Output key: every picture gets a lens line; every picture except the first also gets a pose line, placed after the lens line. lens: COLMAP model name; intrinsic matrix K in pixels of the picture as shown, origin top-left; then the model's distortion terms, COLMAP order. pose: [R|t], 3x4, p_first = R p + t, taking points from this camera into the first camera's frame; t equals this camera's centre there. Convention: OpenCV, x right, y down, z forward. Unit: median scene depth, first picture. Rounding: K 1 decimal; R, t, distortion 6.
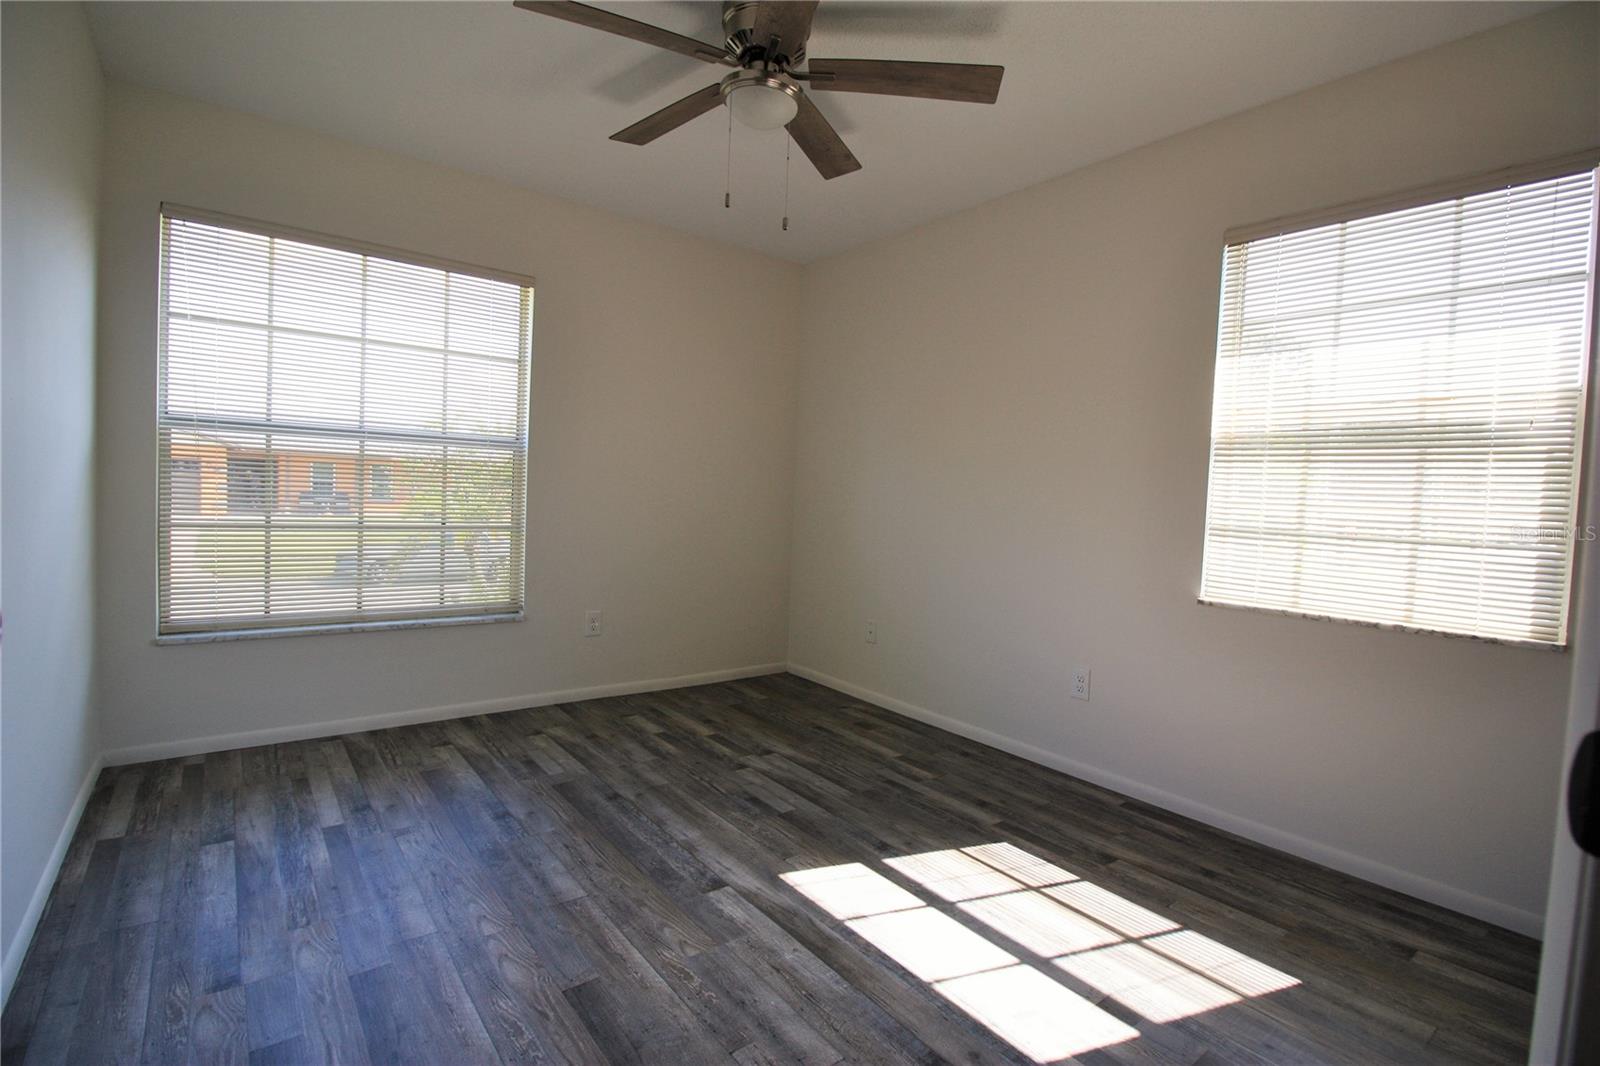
lens RADIAL K [[757.6, 0, 805.9], [0, 757.6, 532.8], [0, 0, 1]] dist [0.000118, -0.013219]
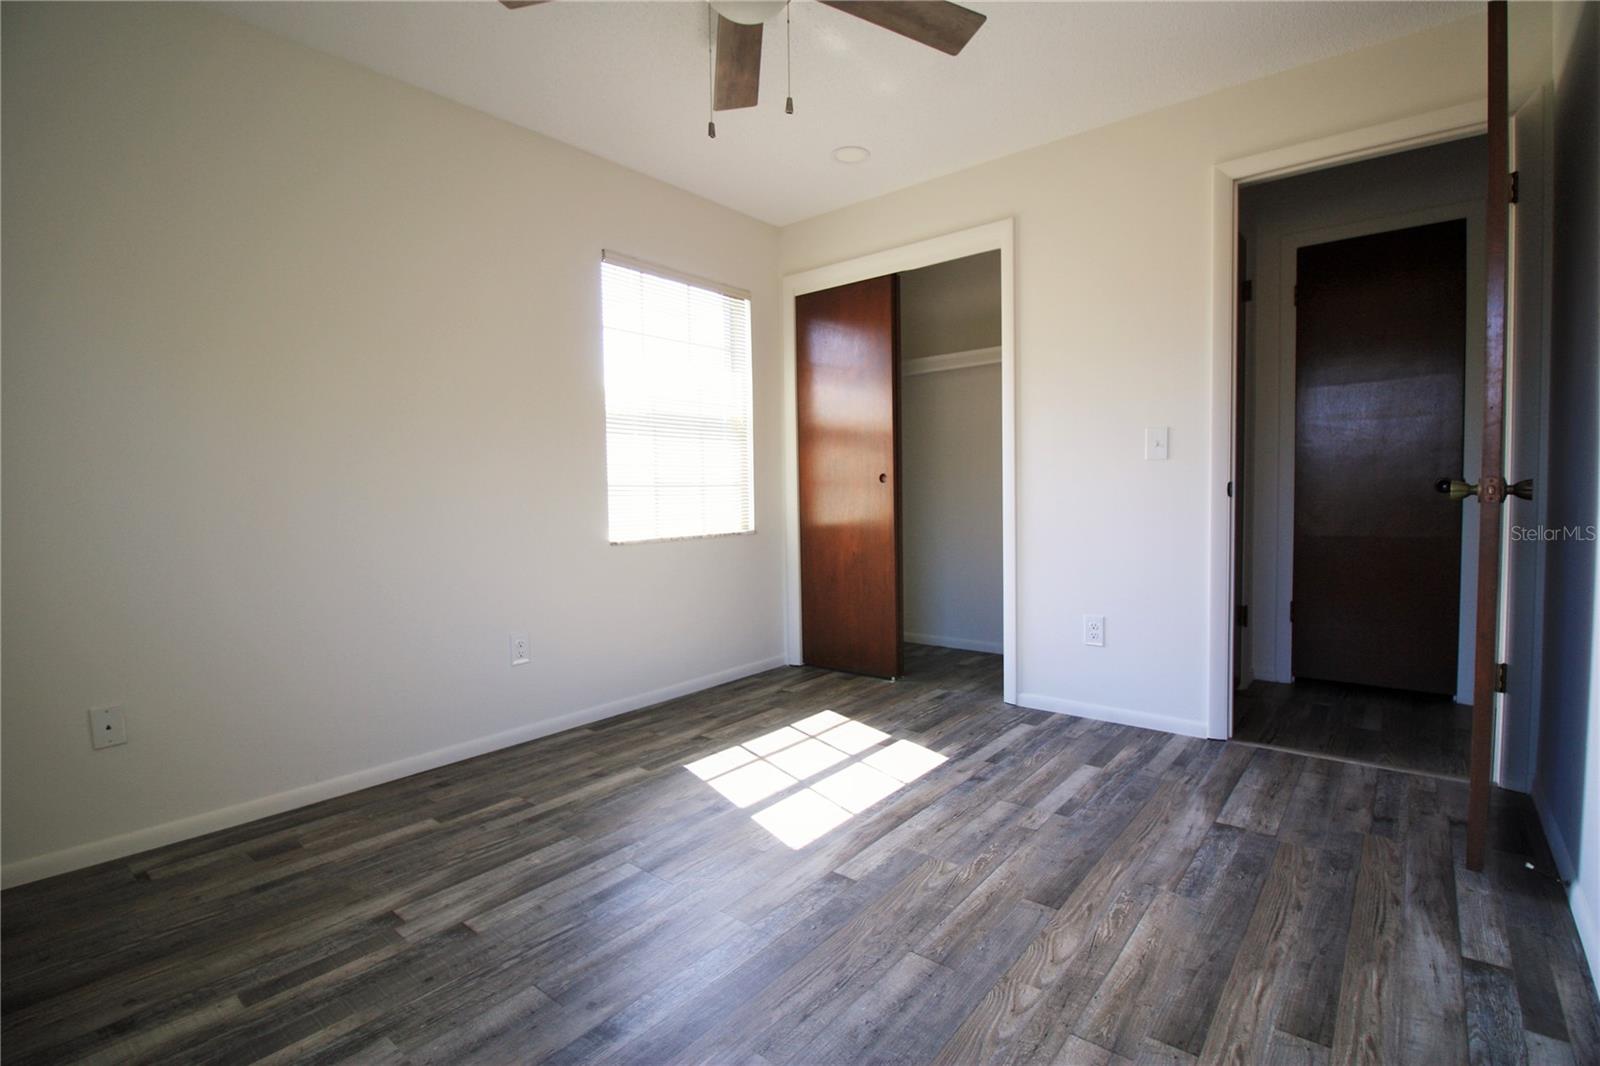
lens RADIAL K [[757.6, 0, 805.9], [0, 757.6, 532.8], [0, 0, 1]] dist [0.000118, -0.013219]
pose [[-0.235281, -0.093426, 0.967427, -0.906803], [0.056023, 0.992411, 0.109463, -0.054887], [-0.970311, 0.079953, -0.228262, 1.136346]]
